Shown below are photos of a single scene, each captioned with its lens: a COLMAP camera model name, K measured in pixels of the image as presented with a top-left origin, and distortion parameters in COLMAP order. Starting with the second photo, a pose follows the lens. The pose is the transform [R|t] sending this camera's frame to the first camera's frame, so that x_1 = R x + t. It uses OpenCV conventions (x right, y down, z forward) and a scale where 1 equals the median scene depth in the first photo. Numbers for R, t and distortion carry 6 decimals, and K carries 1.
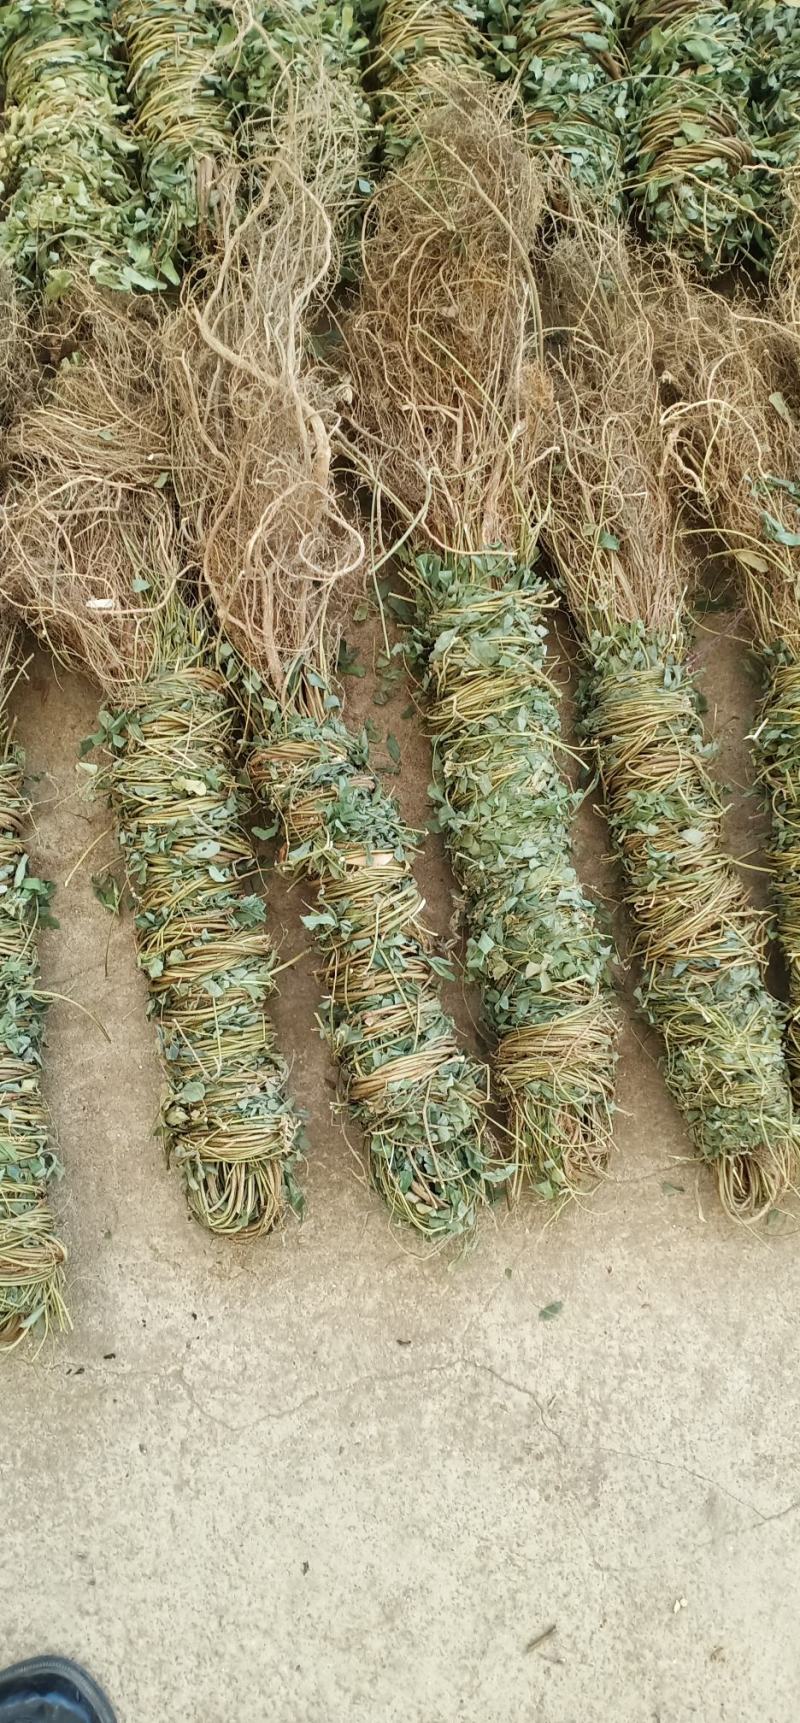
lens RADIAL K [[1383.8, 0, 400.9], [0, 1383.8, 839.0], [0, 0, 1]] dist [0.092853, -0.159586]
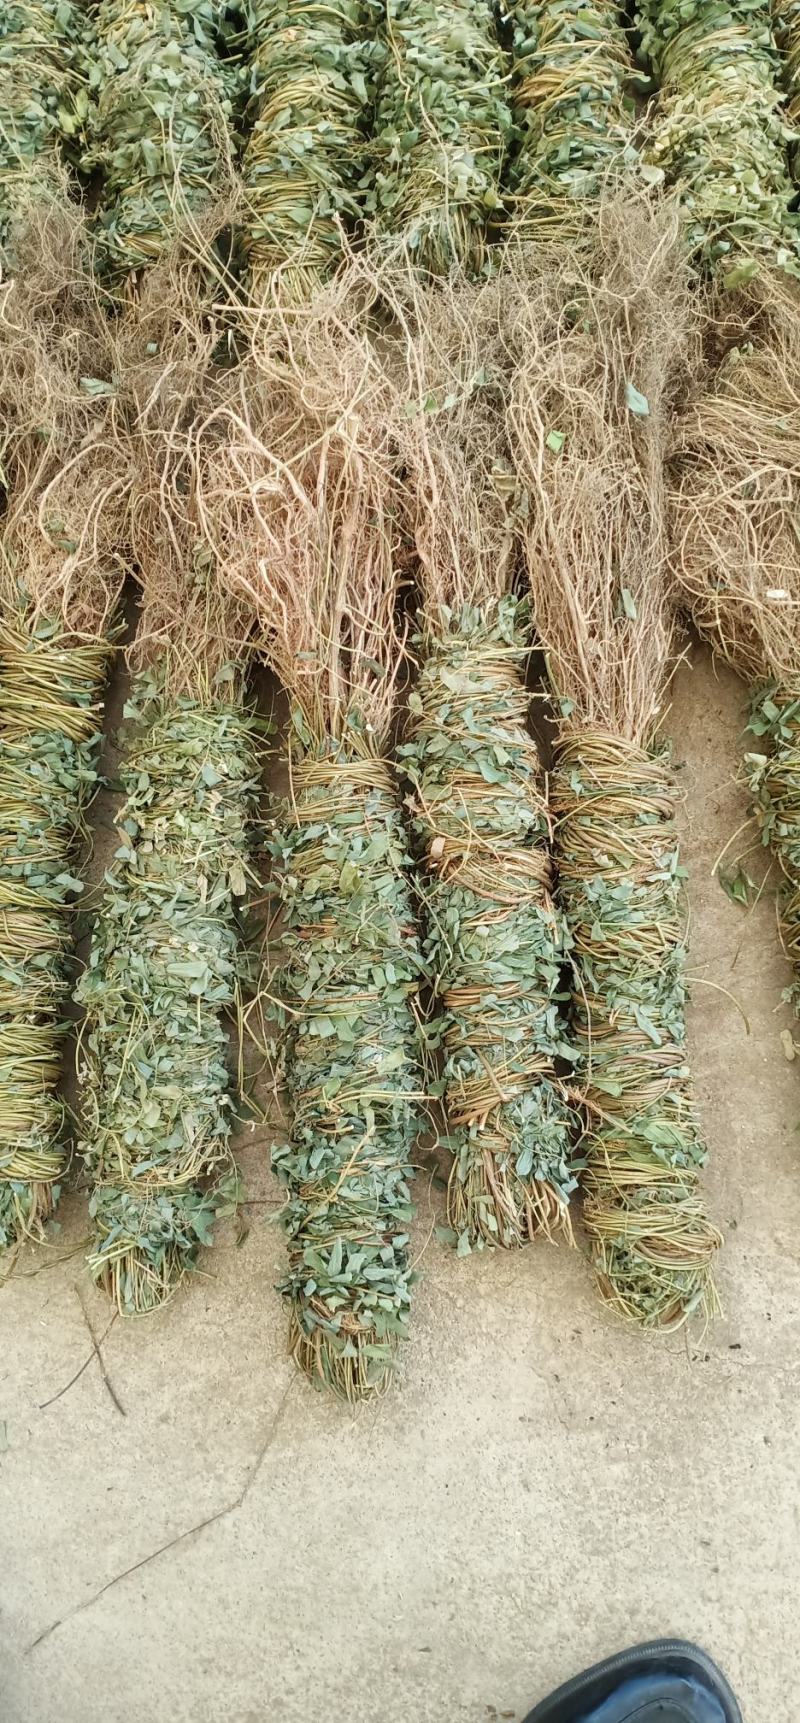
lens RADIAL K [[1383.8, 0, 400.9], [0, 1383.8, 839.0], [0, 0, 1]] dist [0.092853, -0.159586]
pose [[0.994530, 0.040364, -0.096338, -0.364118], [-0.039787, 0.999177, 0.007902, 0.008388], [0.096577, -0.004025, 0.995317, -0.018838]]
